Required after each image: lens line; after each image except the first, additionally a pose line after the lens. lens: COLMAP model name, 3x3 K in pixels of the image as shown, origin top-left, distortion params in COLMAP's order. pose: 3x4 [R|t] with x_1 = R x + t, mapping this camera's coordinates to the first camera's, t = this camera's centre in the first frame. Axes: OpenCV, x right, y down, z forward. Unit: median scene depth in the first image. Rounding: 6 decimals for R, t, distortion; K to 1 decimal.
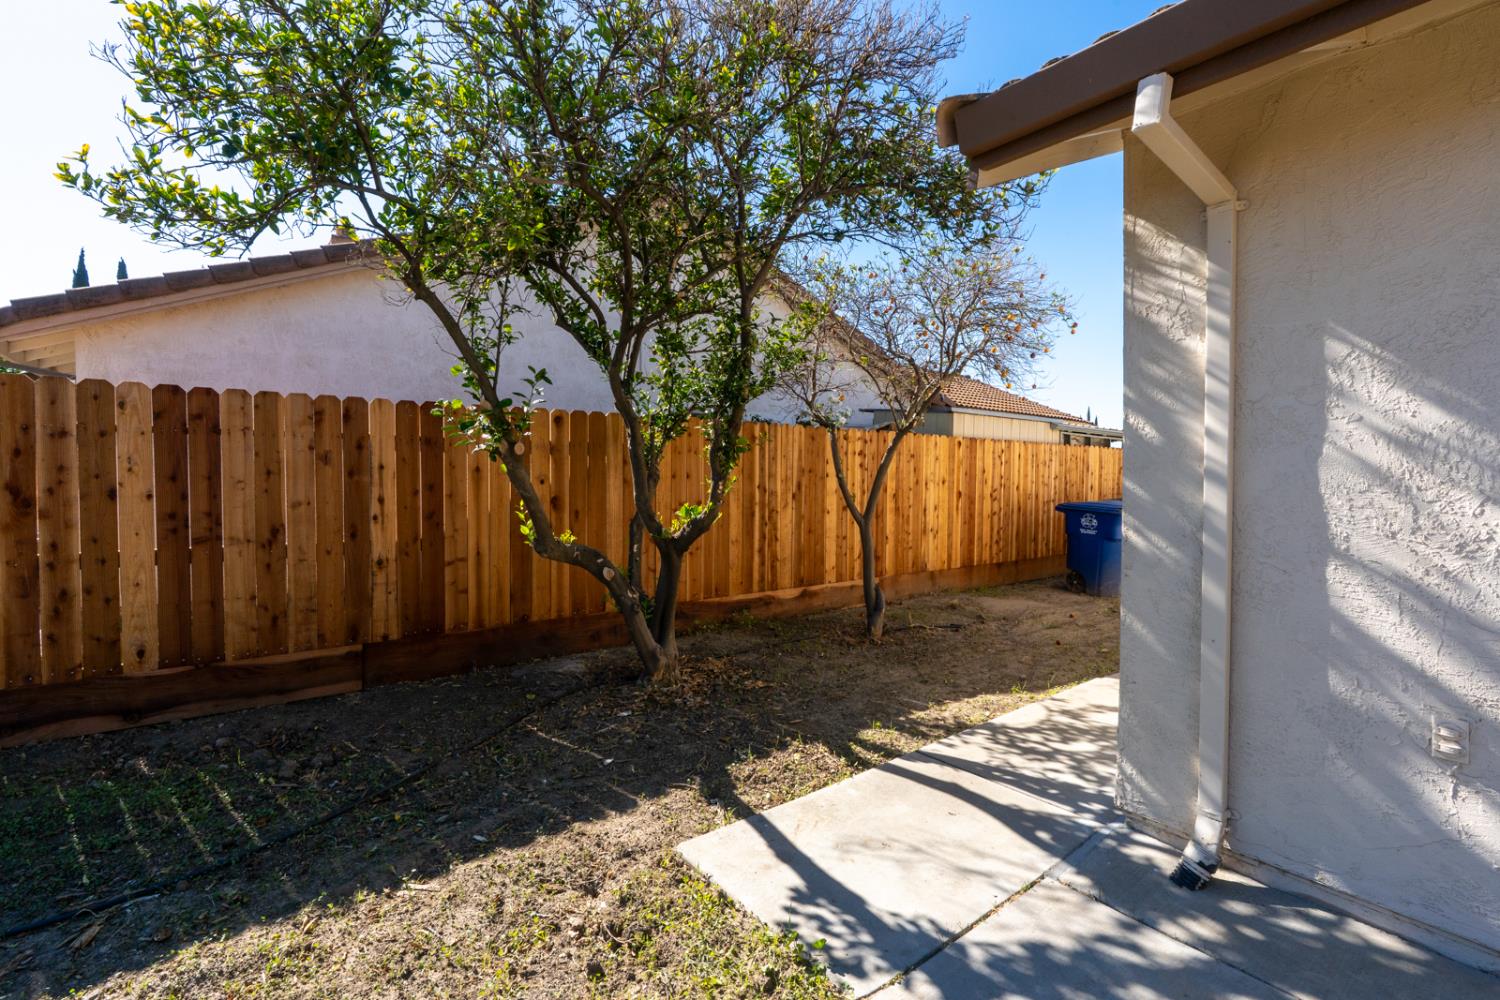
lens RADIAL K [[677.0, 0, 751.8], [0, 677.0, 490.4], [0, 0, 1]] dist [0.000296, -0.000031]
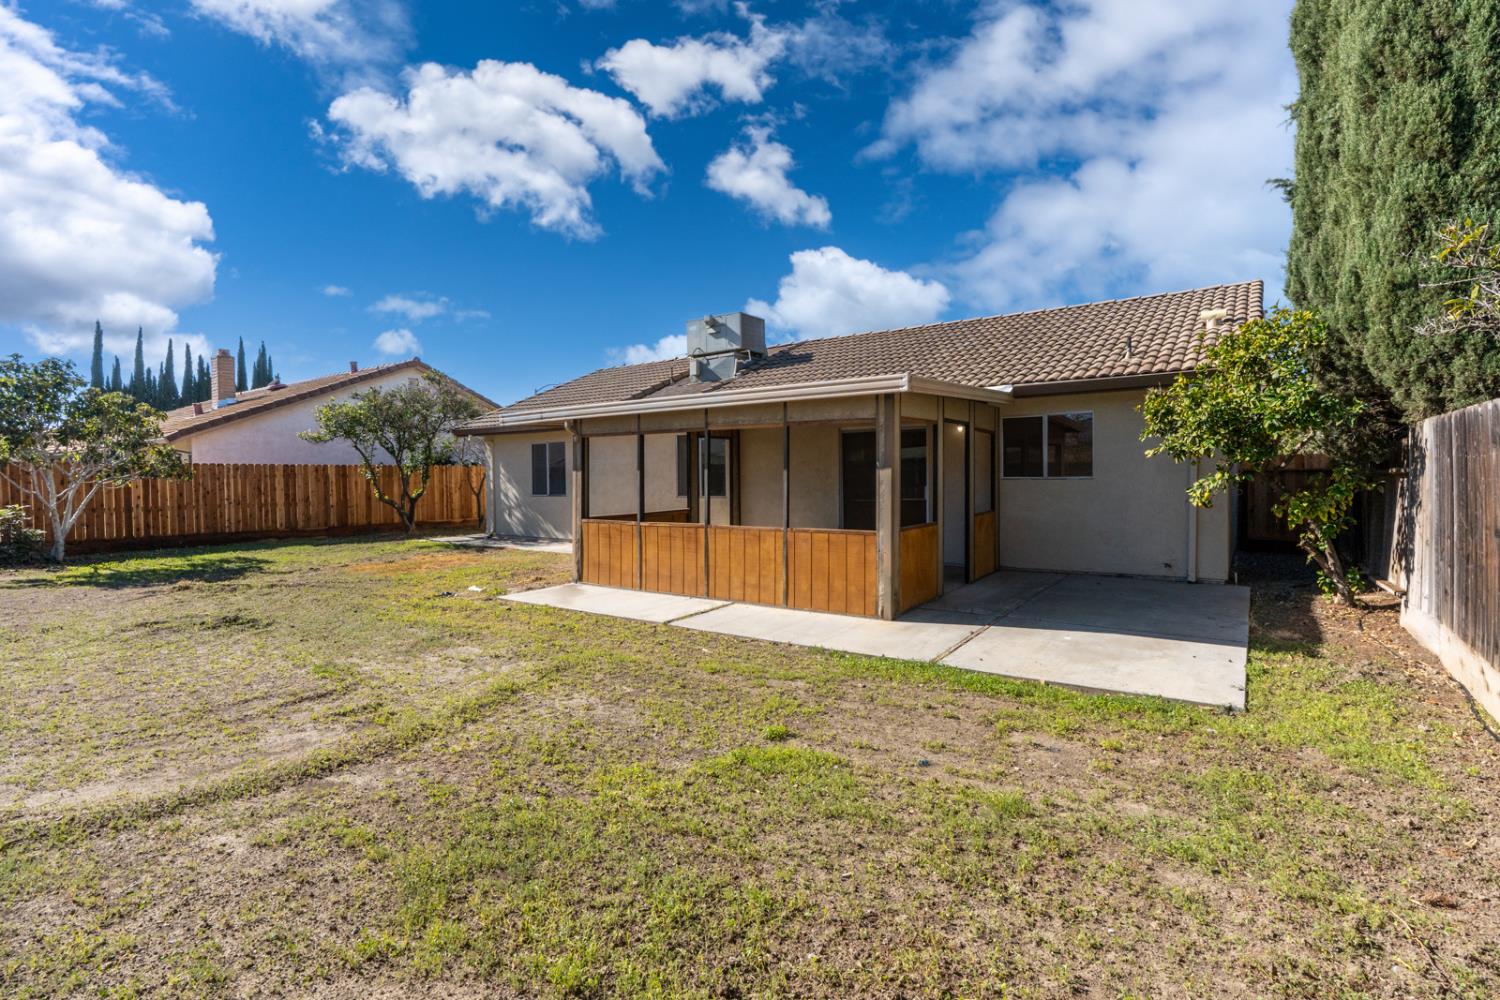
lens RADIAL K [[699.6, 0, 755.4], [0, 699.6, 492.9], [0, 0, 1]] dist [-0.011420, 0.004948]
pose [[0.953112, -0.025365, 0.301554, 0.589223], [0.027026, 0.999634, -0.001335, 0.102117], [-0.301410, 0.009422, 0.953448, -3.681648]]
